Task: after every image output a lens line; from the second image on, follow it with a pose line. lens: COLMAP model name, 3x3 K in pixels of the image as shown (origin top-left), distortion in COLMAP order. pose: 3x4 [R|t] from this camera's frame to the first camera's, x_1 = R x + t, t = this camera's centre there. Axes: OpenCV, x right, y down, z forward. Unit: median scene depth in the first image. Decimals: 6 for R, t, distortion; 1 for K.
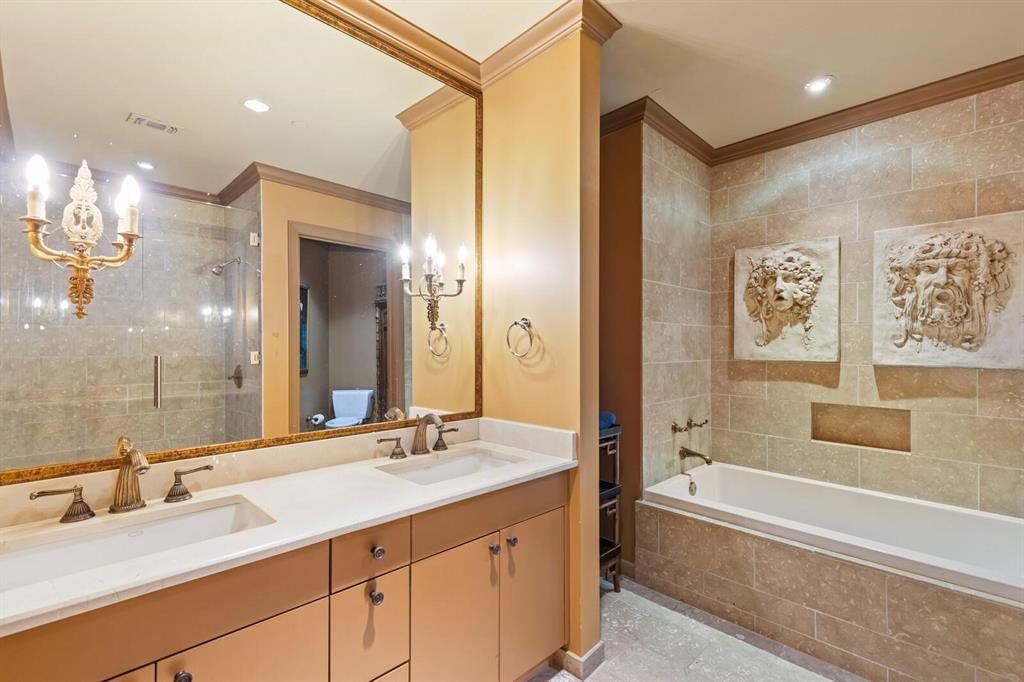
lens RADIAL K [[466.9, 0, 513.9], [0, 466.9, 341.3], [0, 0, 1]] dist [0.011391, -0.001348]
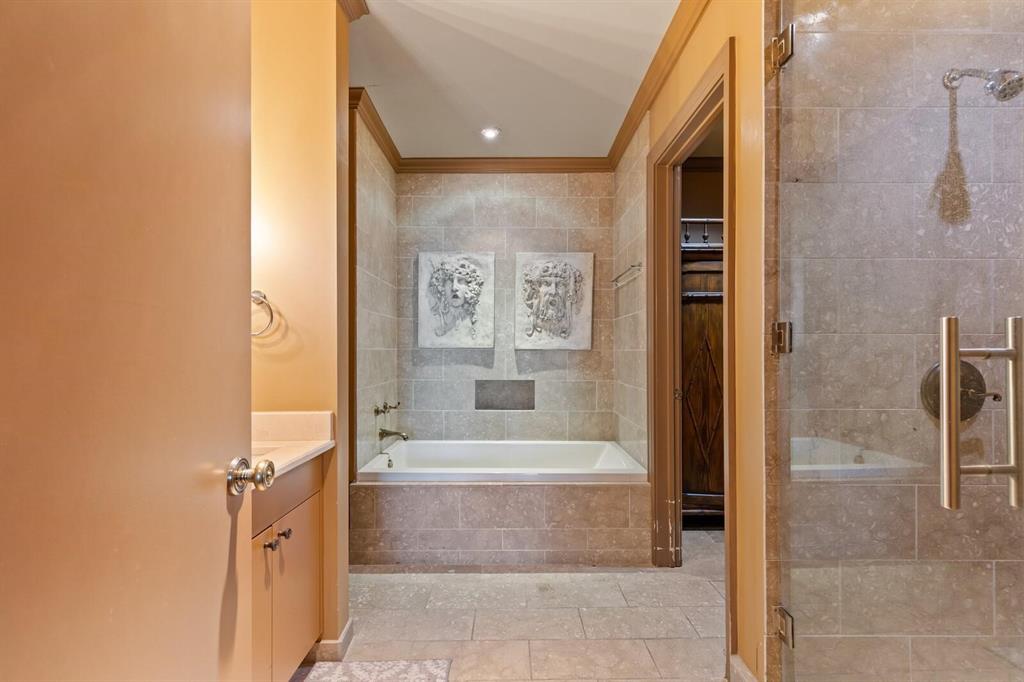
lens RADIAL K [[466.9, 0, 517.7], [0, 466.9, 349.0], [0, 0, 1]] dist [0.011391, -0.001348]
pose [[0.699135, -0.000393, 0.714990, -0.217688], [-0.004590, 0.999977, 0.005039, 0.043244], [-0.714975, -0.006805, 0.699117, 0.035843]]
